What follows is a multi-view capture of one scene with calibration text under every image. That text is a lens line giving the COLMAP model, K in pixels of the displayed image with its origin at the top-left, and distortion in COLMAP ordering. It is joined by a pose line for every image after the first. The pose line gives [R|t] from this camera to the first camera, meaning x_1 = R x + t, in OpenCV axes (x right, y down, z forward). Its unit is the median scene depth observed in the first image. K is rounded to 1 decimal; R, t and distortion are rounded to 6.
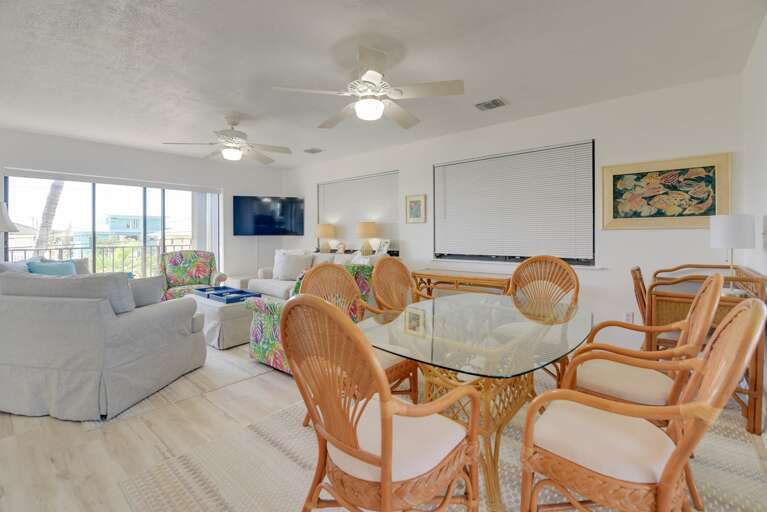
lens RADIAL K [[344.1, 0, 375.8], [0, 344.1, 237.6], [0, 0, 1]] dist [-0.012318, -0.000657]
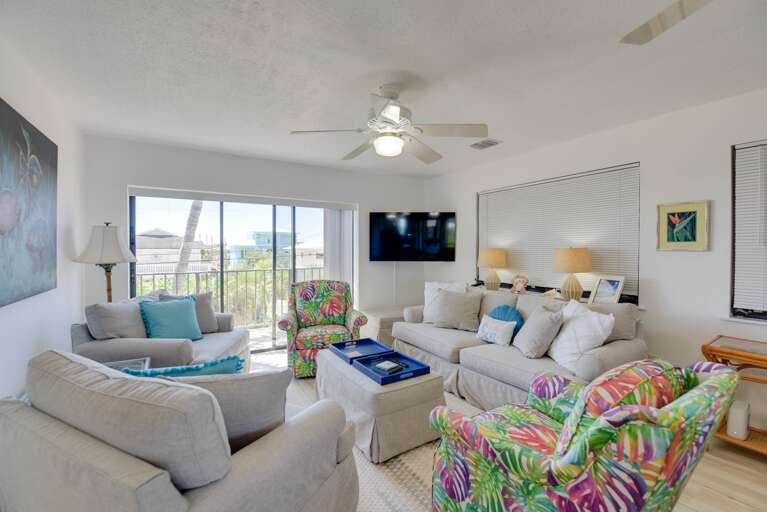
lens RADIAL K [[327.2, 0, 384.3], [0, 327.2, 253.7], [0, 0, 1]] dist [-0.001795, -0.000139]
pose [[0.958892, 0.008117, -0.283657, -0.185209], [-0.005439, 0.999933, 0.010229, -0.036040], [0.283721, -0.008265, 0.958871, 0.303525]]
